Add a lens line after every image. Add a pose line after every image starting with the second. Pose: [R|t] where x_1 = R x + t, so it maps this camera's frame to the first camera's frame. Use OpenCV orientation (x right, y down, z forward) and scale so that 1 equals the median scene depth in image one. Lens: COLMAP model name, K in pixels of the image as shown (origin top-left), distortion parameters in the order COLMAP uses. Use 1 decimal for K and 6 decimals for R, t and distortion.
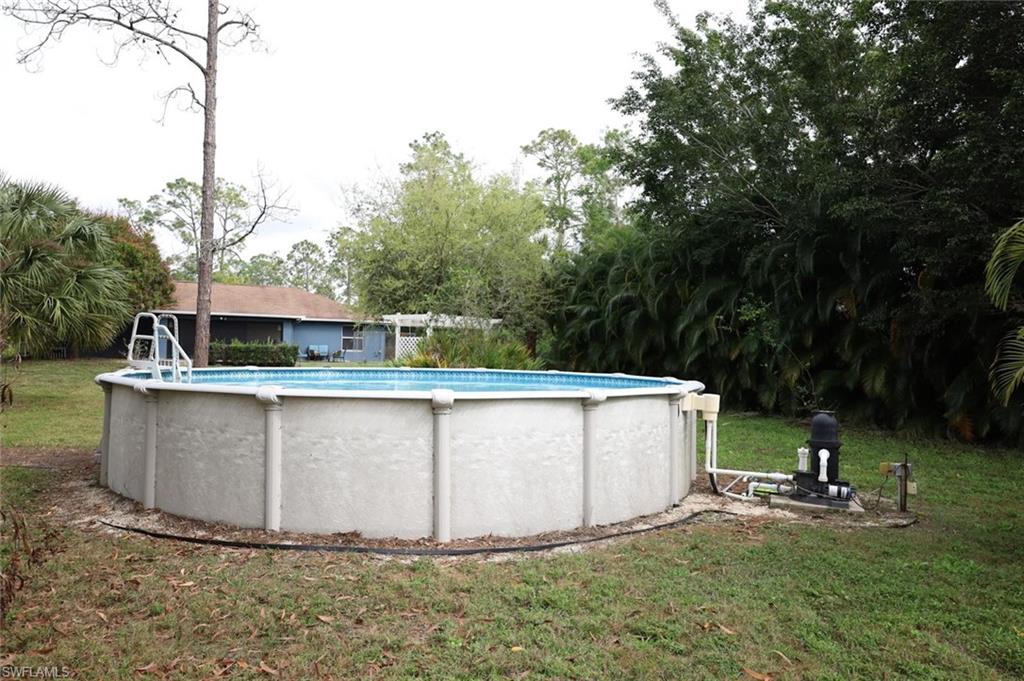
lens RADIAL K [[681.7, 0, 512.8], [0, 681.7, 327.5], [0, 0, 1]] dist [-0.044822, -0.001078]
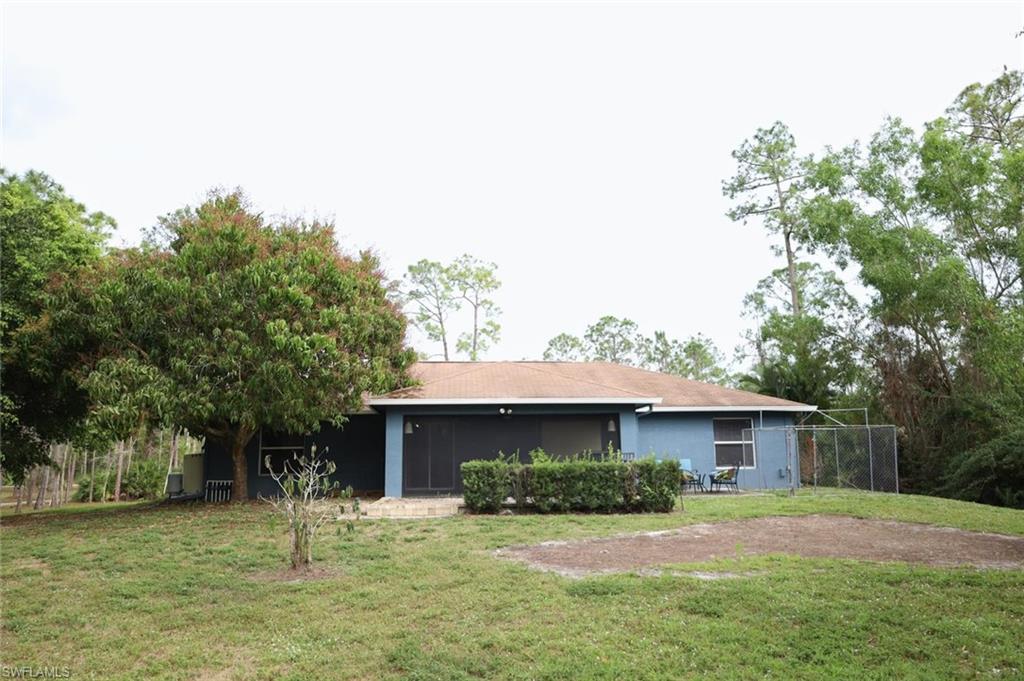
lens RADIAL K [[681.7, 0, 512.8], [0, 681.7, 327.5], [0, 0, 1]] dist [-0.044822, -0.001078]
pose [[0.943206, -0.093640, -0.318738, -0.136186], [0.039904, 0.984440, -0.171129, 0.006442], [0.329803, 0.148691, 0.932267, 0.277843]]
